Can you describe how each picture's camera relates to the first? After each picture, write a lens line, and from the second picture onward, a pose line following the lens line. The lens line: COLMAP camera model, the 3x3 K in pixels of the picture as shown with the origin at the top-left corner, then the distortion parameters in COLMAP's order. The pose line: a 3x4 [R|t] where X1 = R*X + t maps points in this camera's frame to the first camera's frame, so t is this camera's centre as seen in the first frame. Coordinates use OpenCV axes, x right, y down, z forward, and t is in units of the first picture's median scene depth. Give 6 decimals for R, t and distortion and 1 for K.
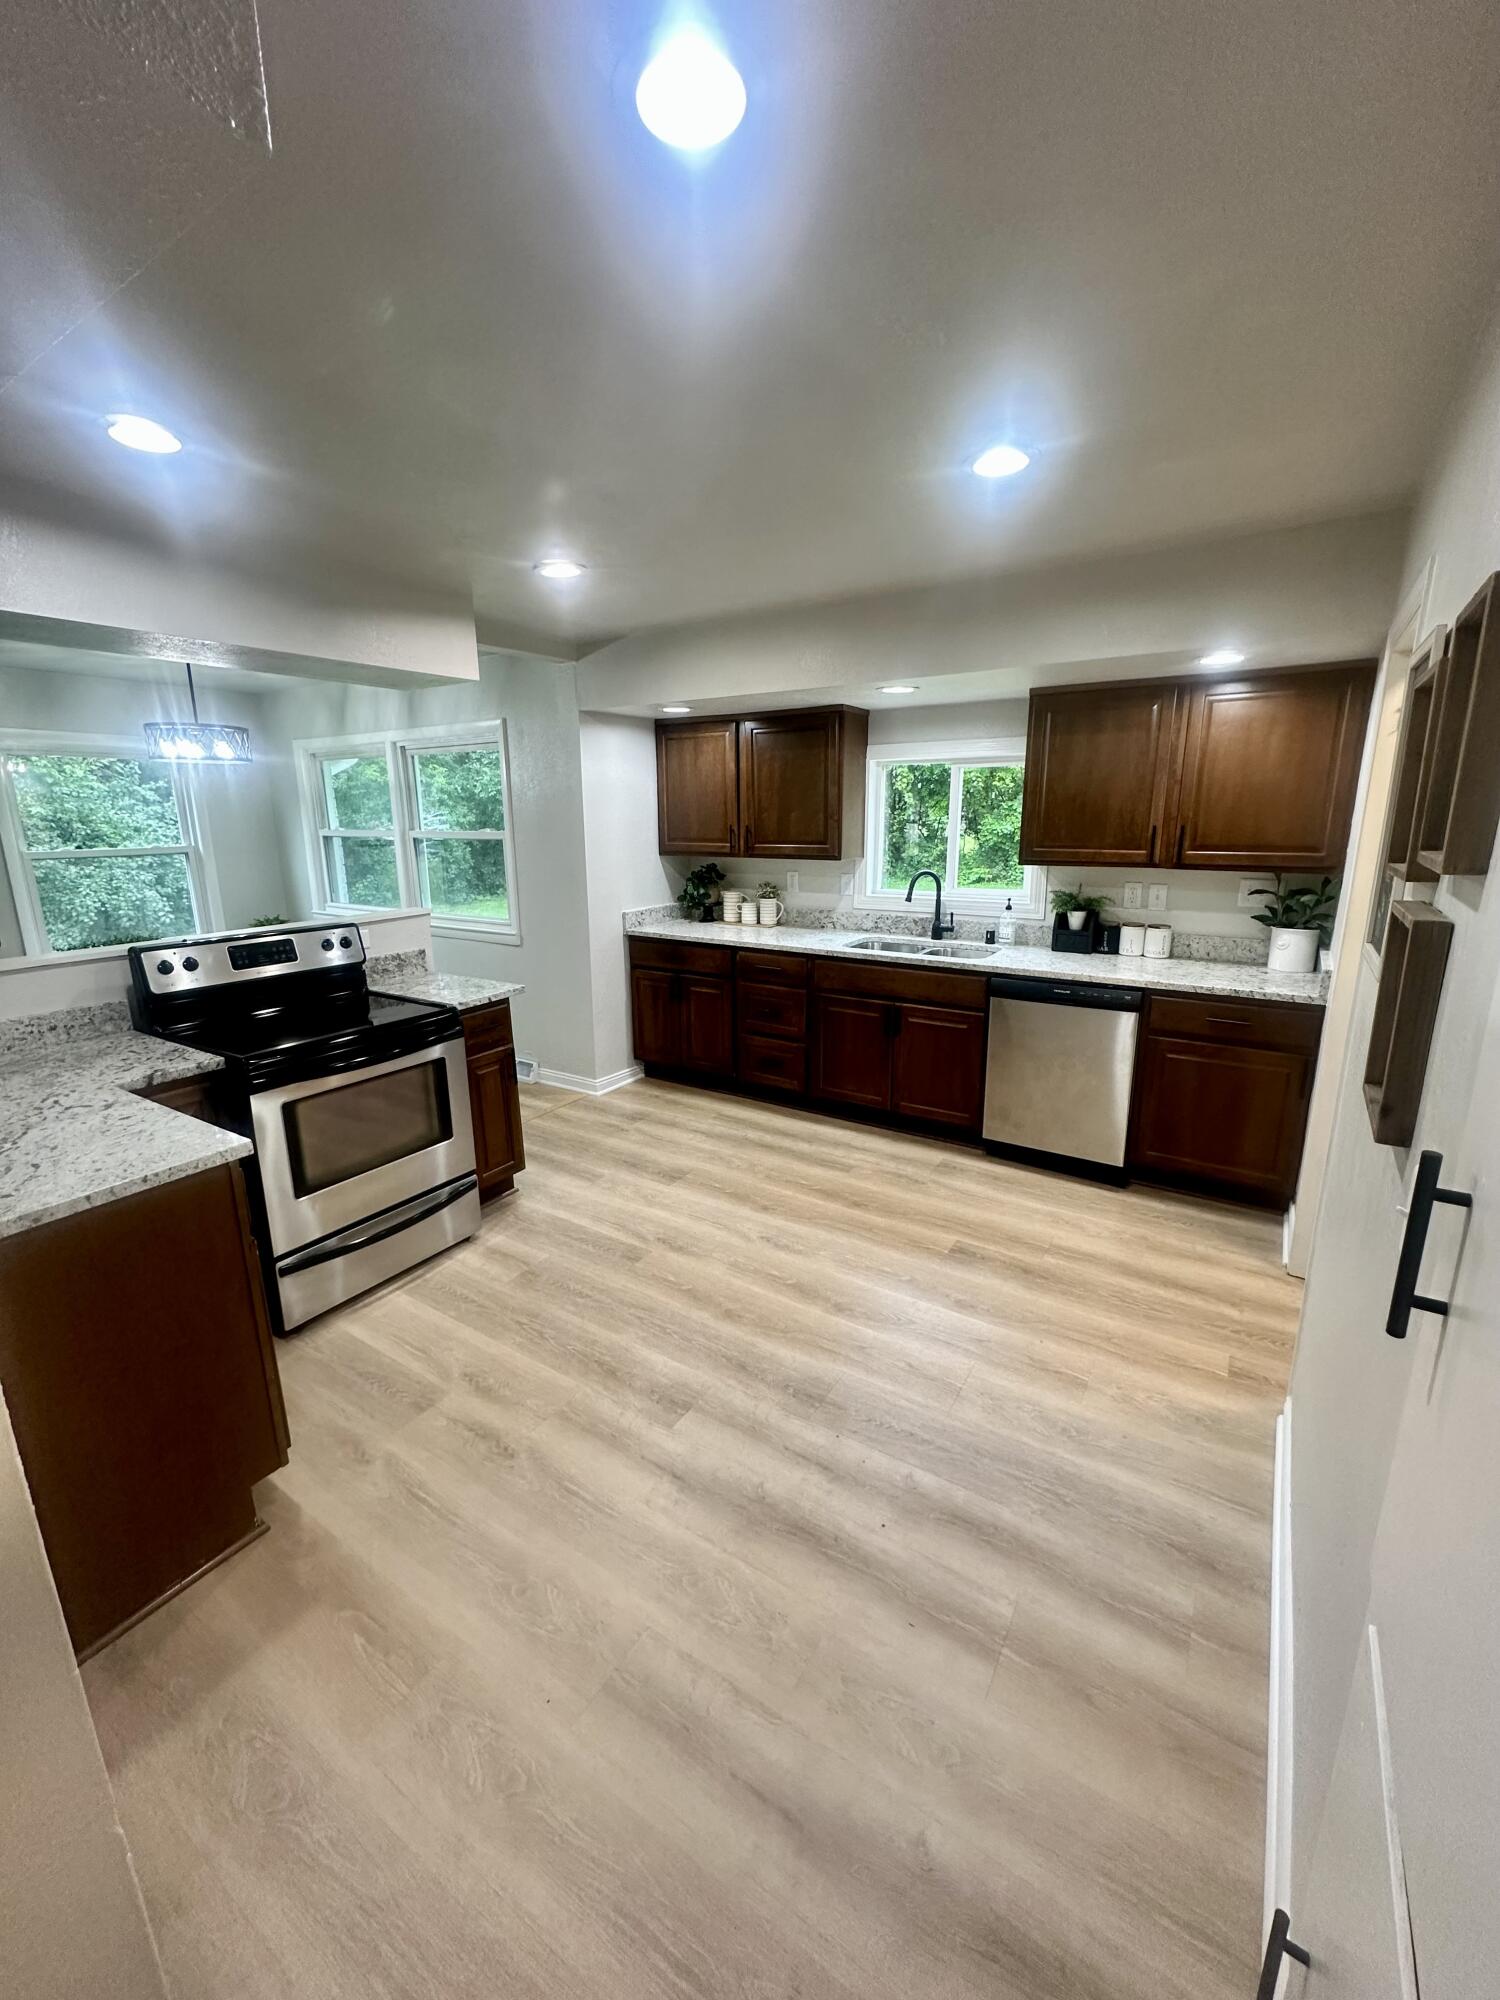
lens RADIAL K [[797.9, 0, 746.8], [0, 797.9, 996.7], [0, 0, 1]] dist [-0.001129, 0.001030]
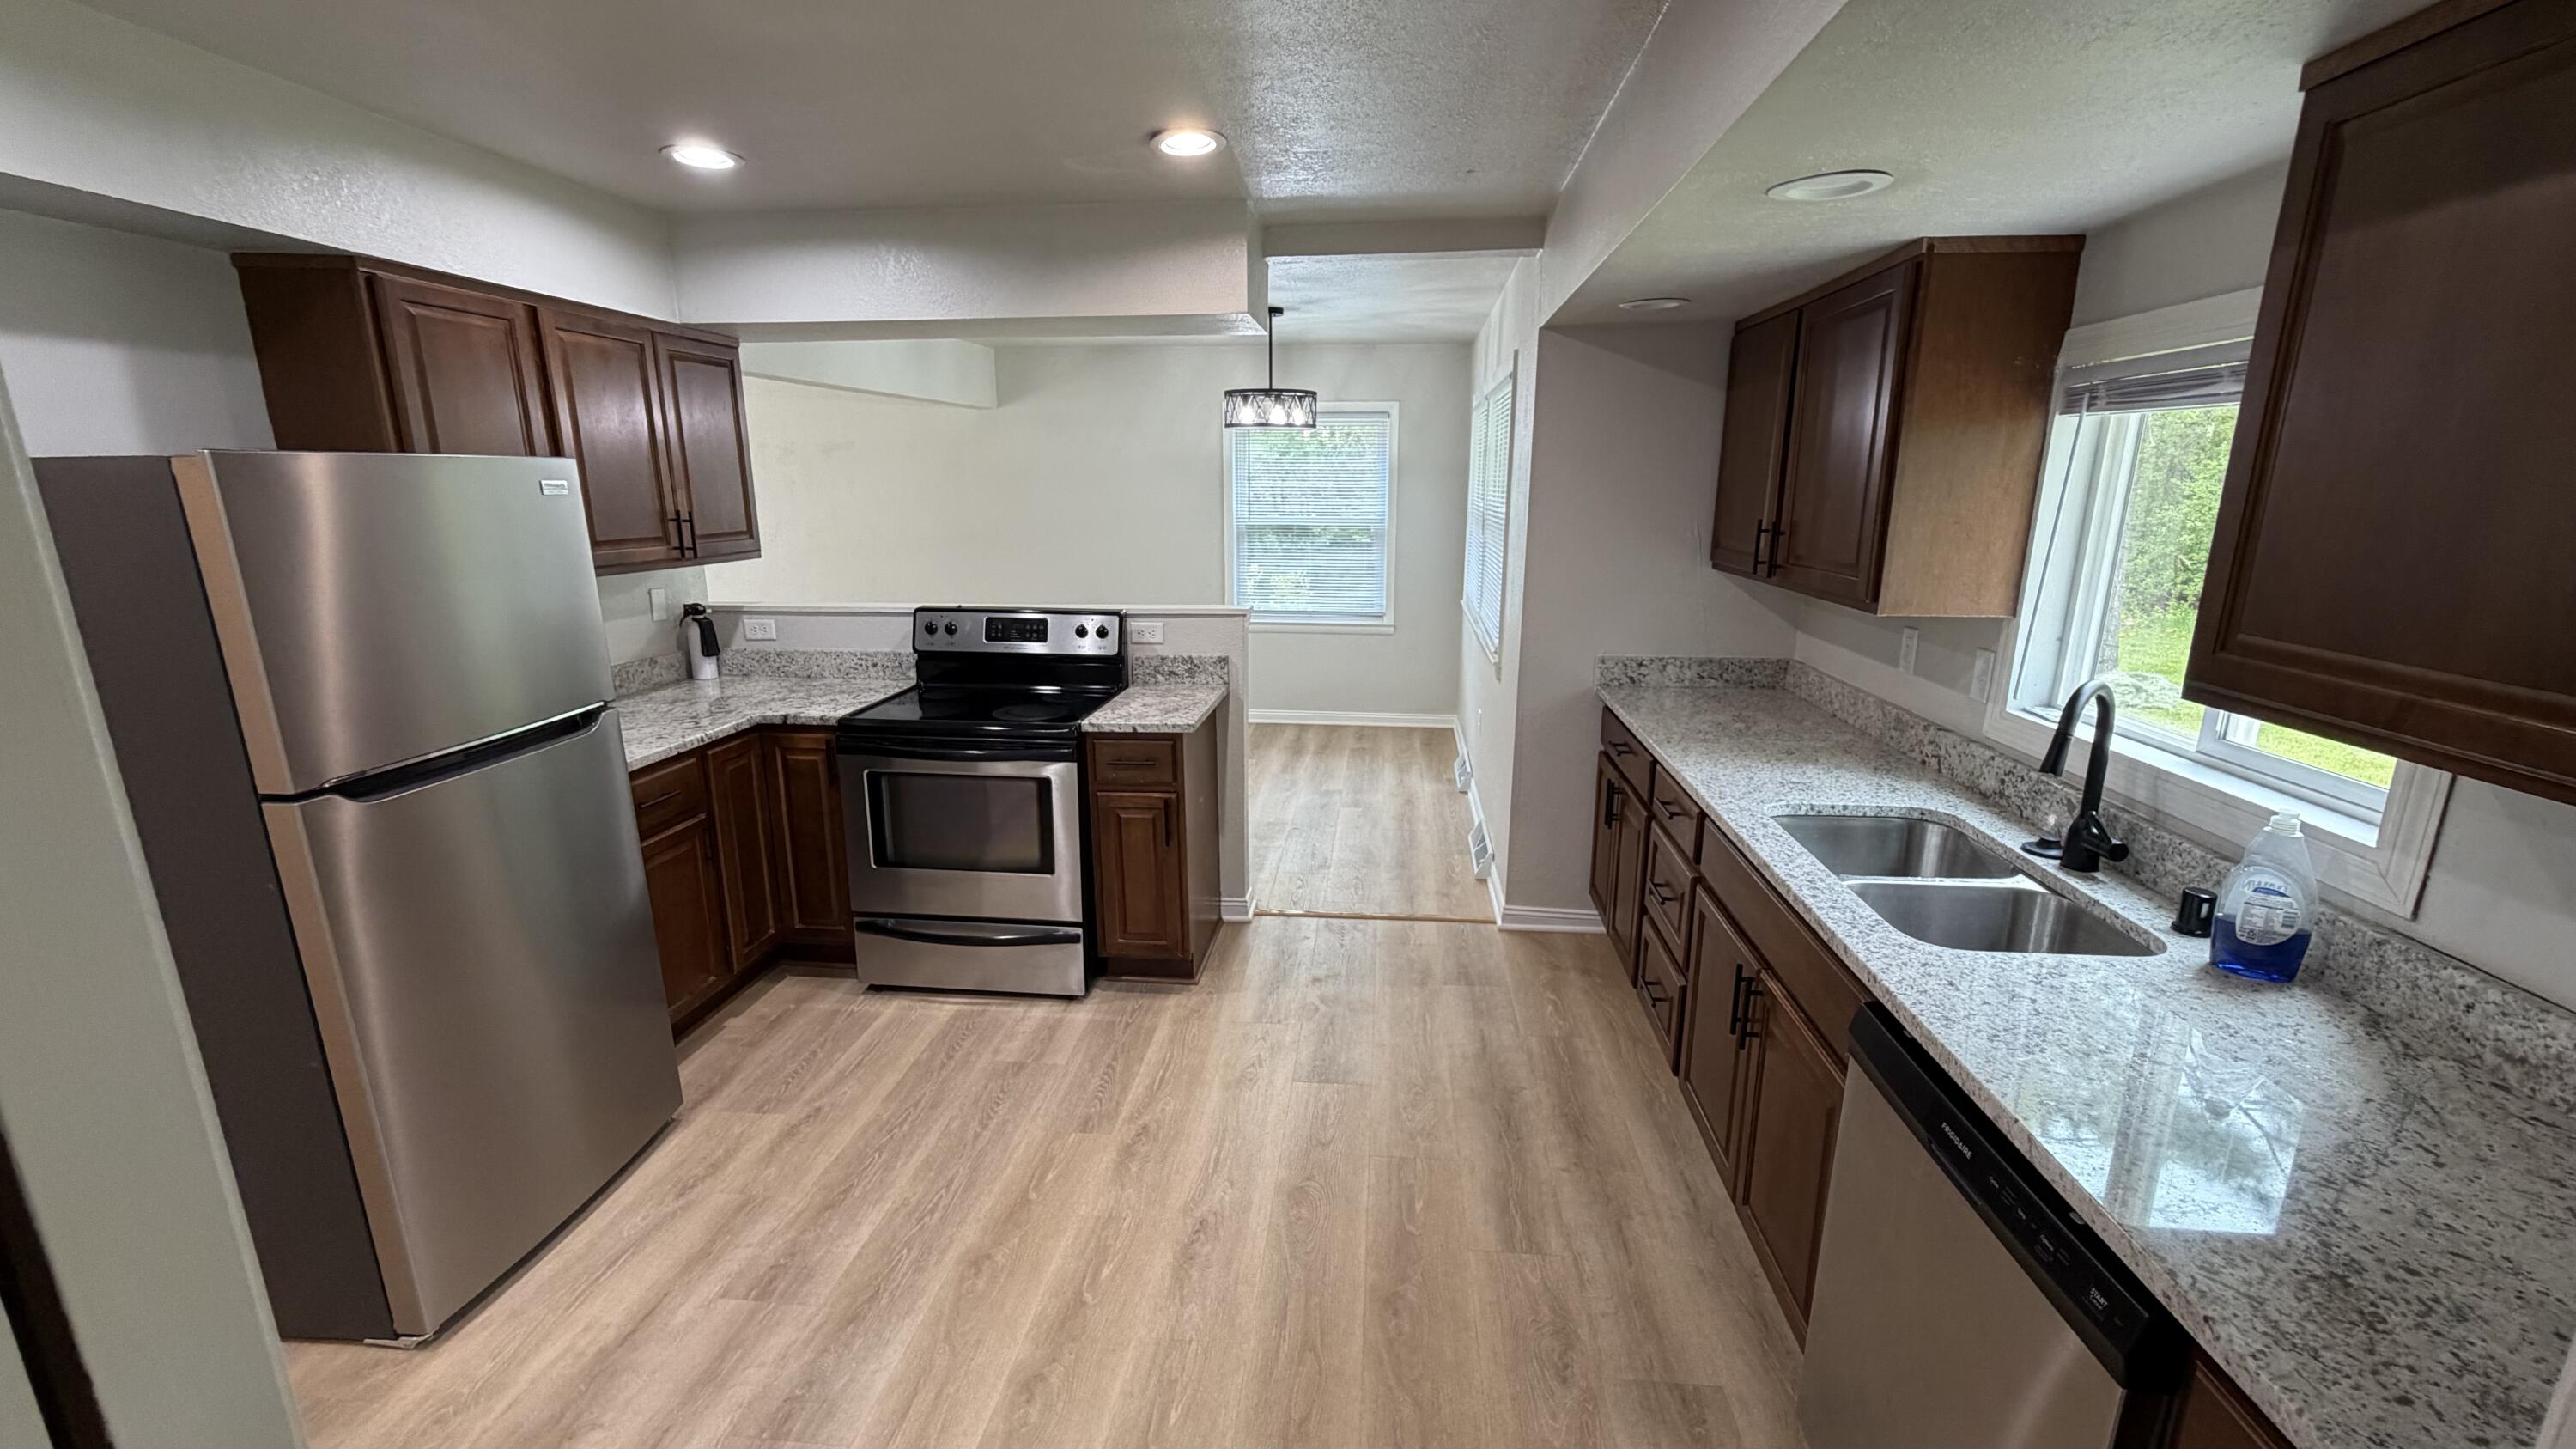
lens RADIAL K [[1031.0, 0, 1290.8], [0, 1031.0, 719.1], [0, 0, 1]] dist [0.003593, 0.000290]
pose [[0.462101, 0.210242, -0.861546, 0.615453], [-0.205573, 0.970425, 0.126550, -0.163881], [0.862672, 0.118632, 0.491654, 0.627210]]
